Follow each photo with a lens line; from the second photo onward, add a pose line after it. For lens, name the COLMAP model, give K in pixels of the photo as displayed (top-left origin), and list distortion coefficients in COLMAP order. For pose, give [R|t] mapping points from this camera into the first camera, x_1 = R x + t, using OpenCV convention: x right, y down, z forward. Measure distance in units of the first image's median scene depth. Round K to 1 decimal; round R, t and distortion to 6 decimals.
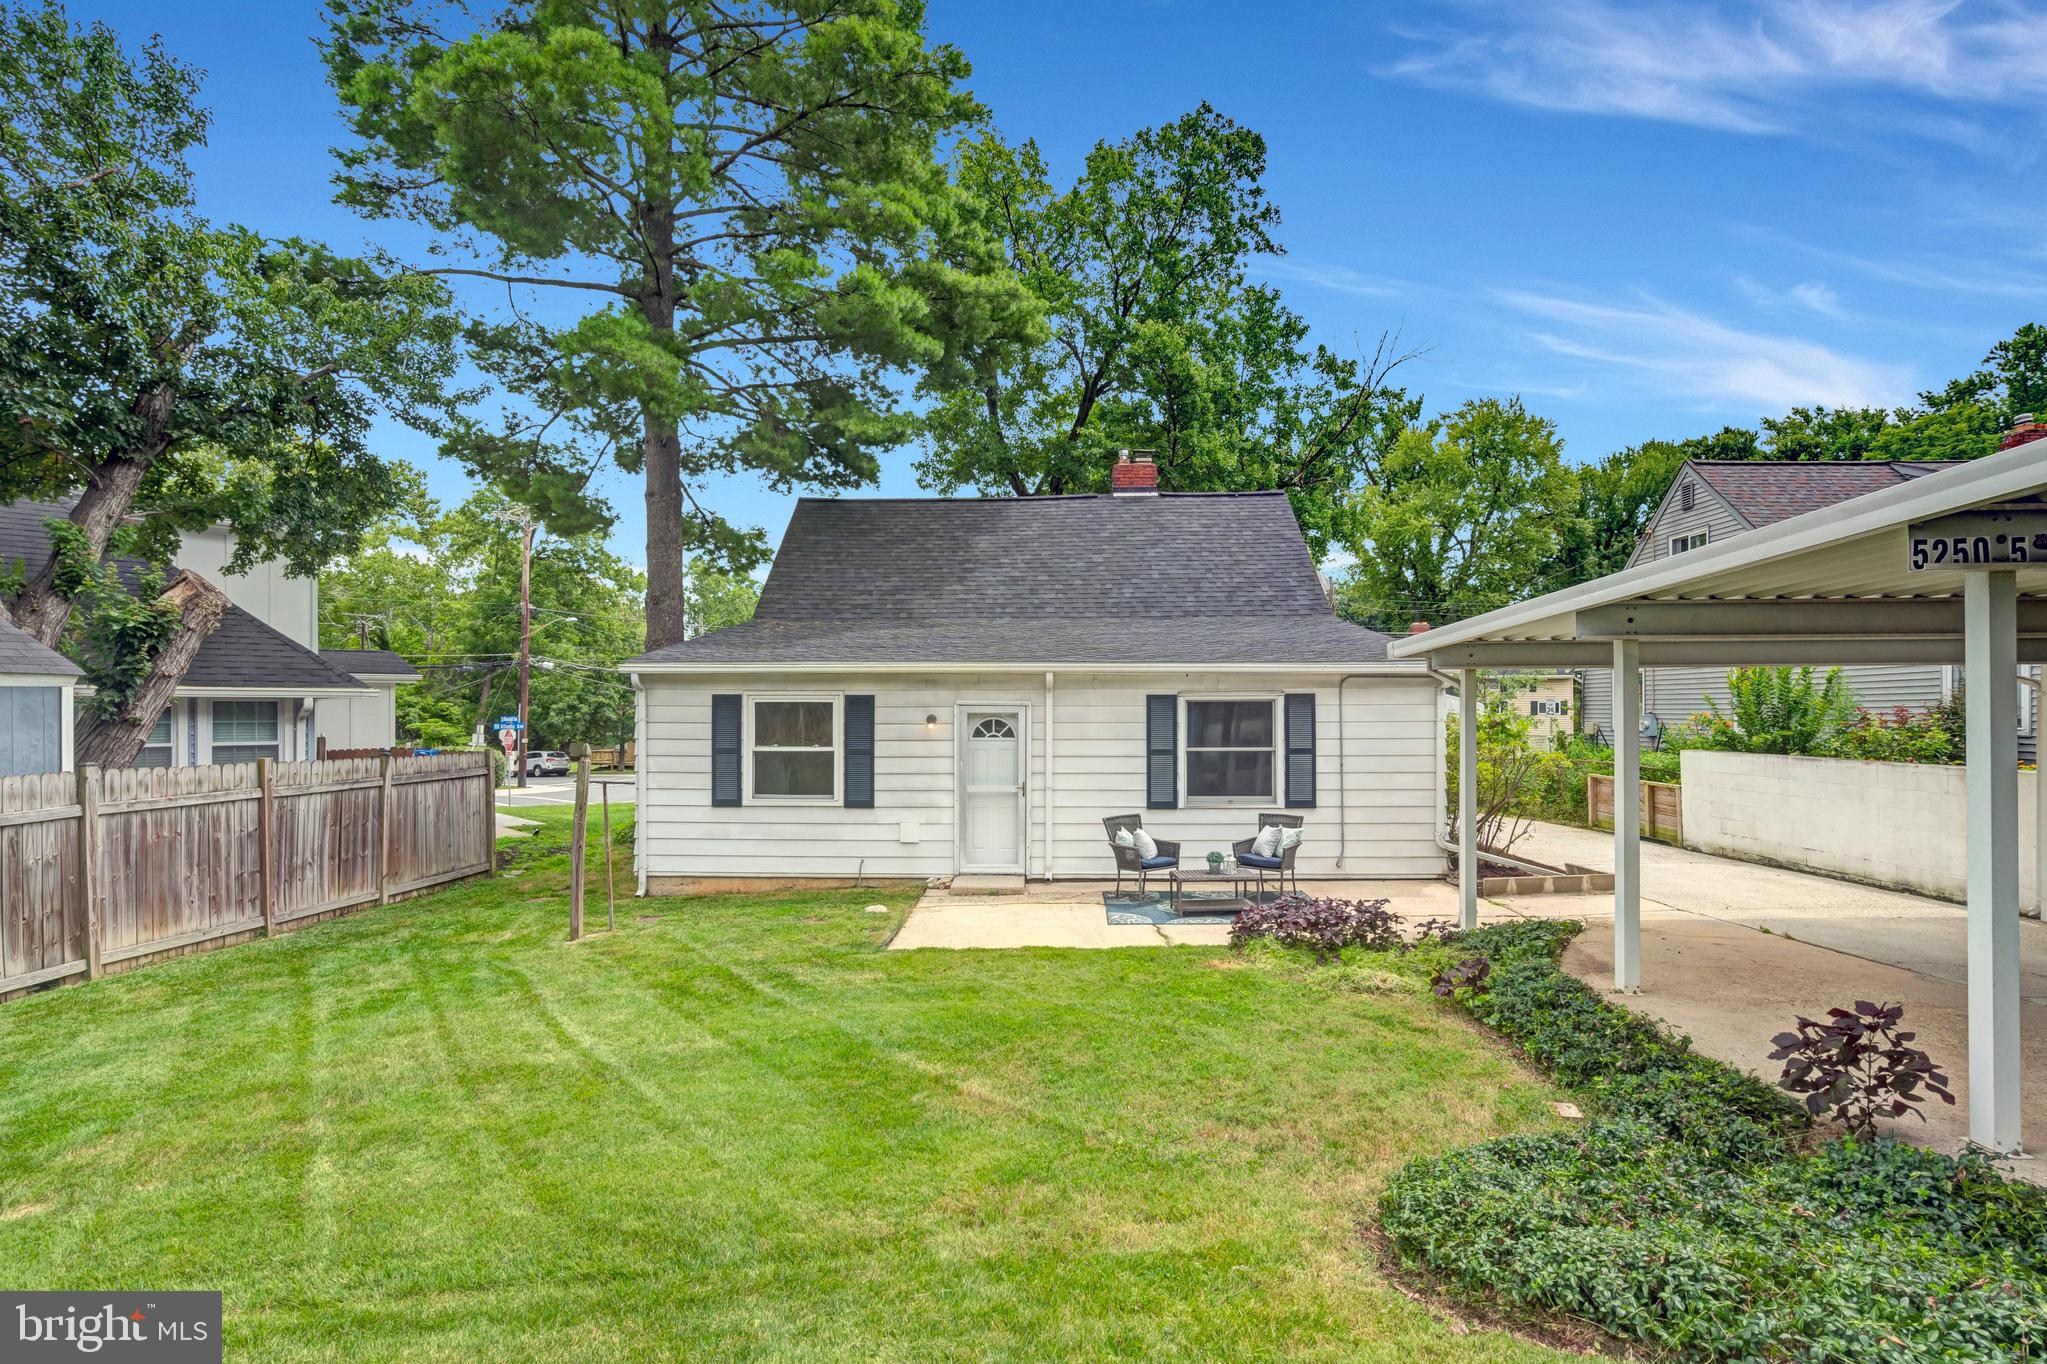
lens RADIAL K [[958.6, 0, 1022.9], [0, 958.6, 706.2], [0, 0, 1]] dist [-0.003494, 0.000775]
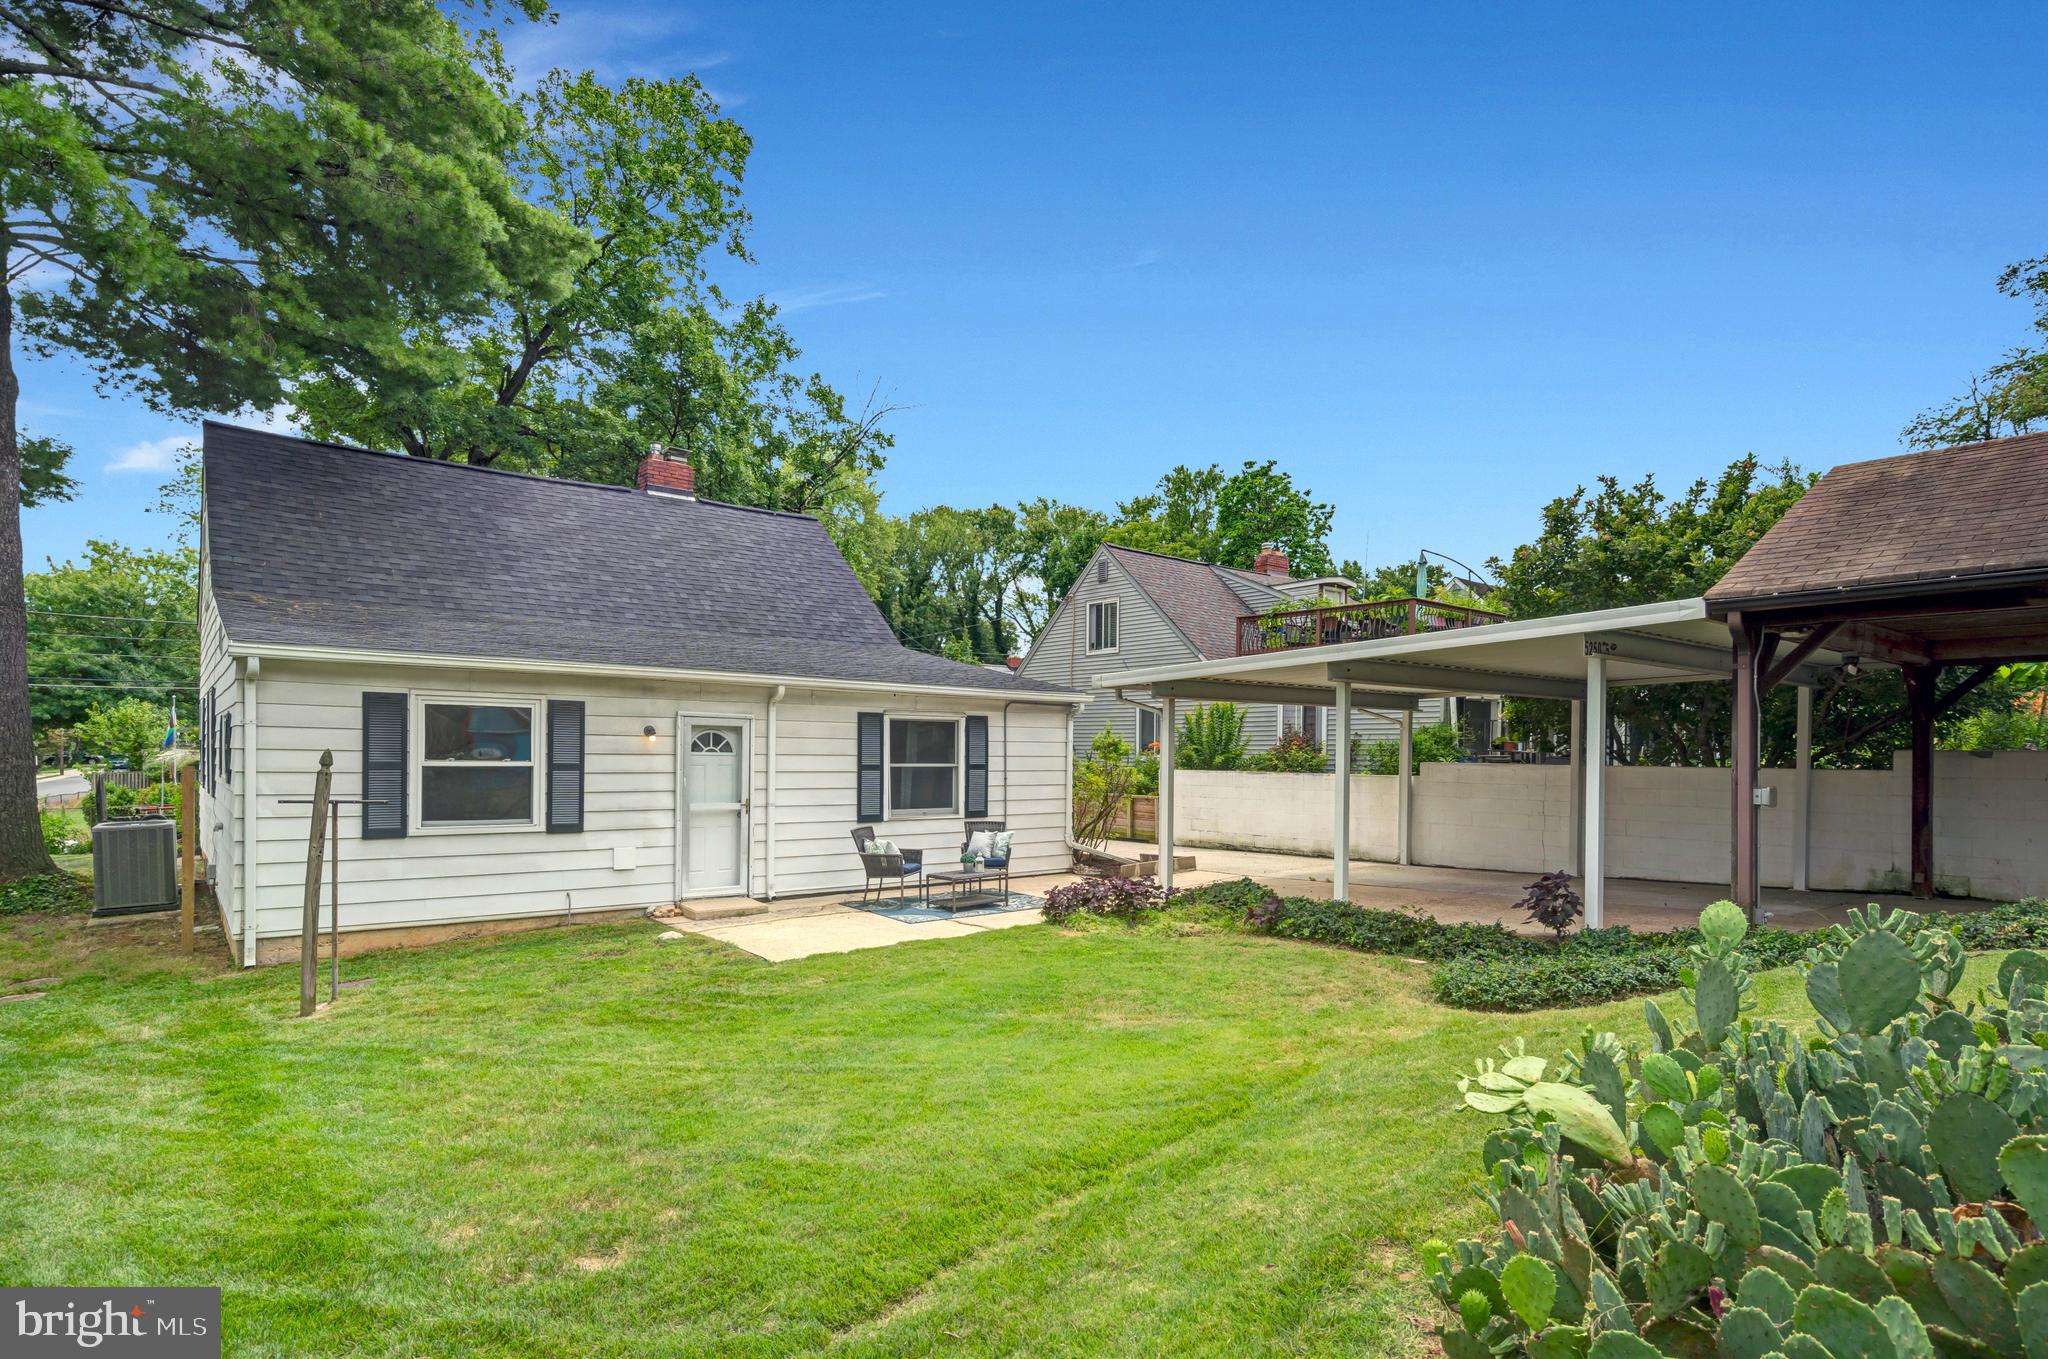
lens RADIAL K [[1063.6, 0, 1019.5], [0, 1063.6, 759.1], [0, 0, 1]] dist [-0.000582, 0.000172]
pose [[0.759242, 0.006149, 0.650779, -0.476471], [-0.015502, 0.999843, 0.008639, 0.025775], [-0.650624, -0.016647, 0.759218, 0.018584]]
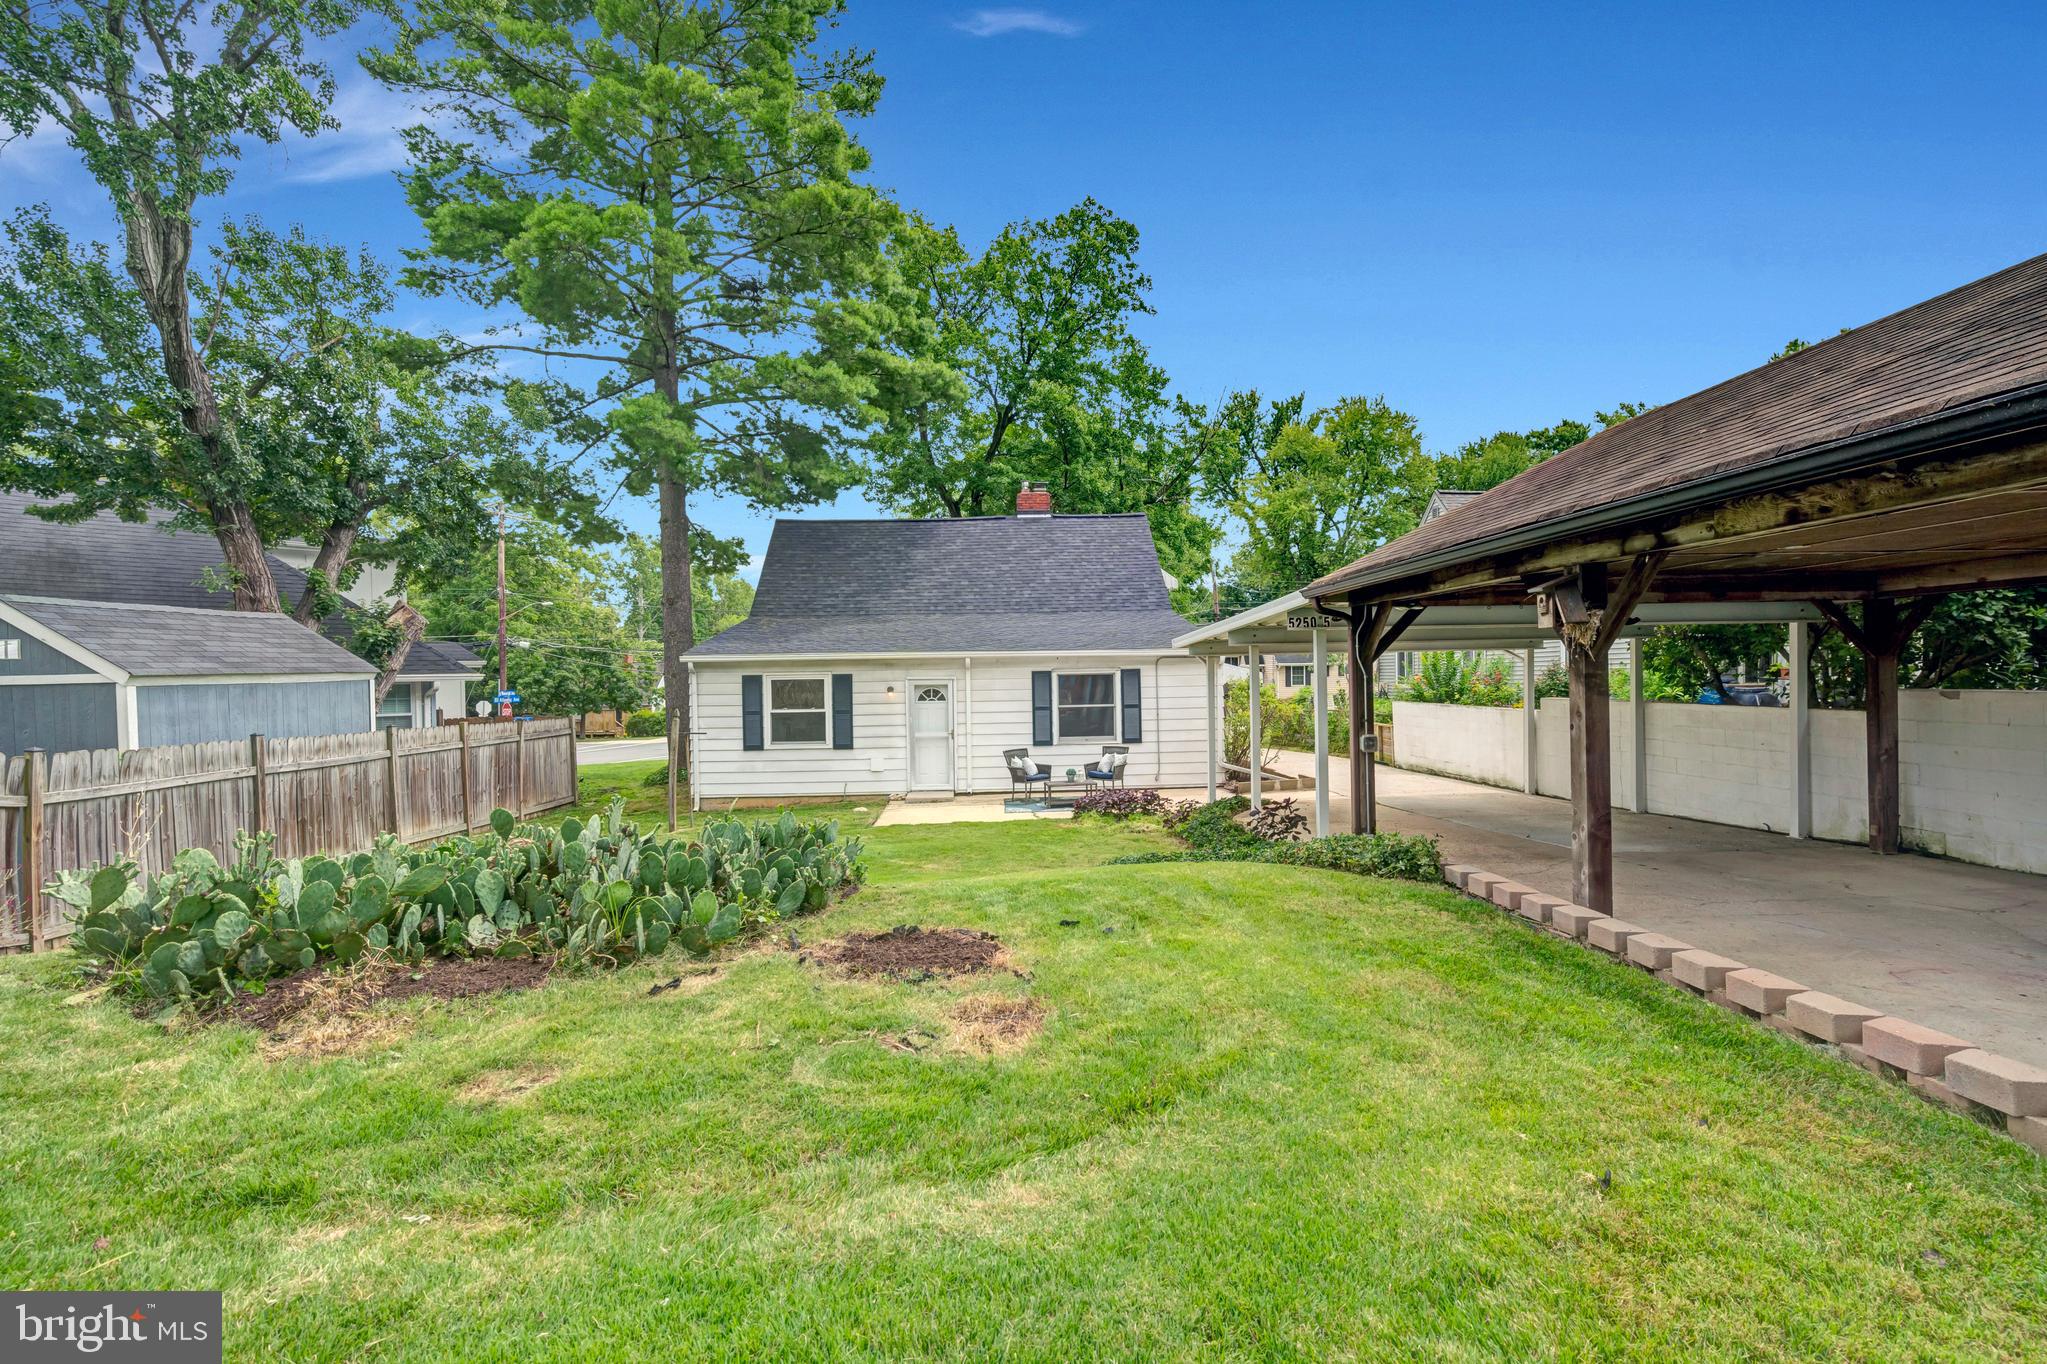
lens RADIAL K [[943.6, 0, 1023.5], [0, 943.6, 682.0], [0, 0, 1]] dist [-0.001517, 0.000586]
pose [[0.997119, -0.015800, 0.074183, 0.003658], [0.014927, 0.999813, 0.012307, -0.013280], [-0.074363, -0.011164, 0.997169, -0.496264]]
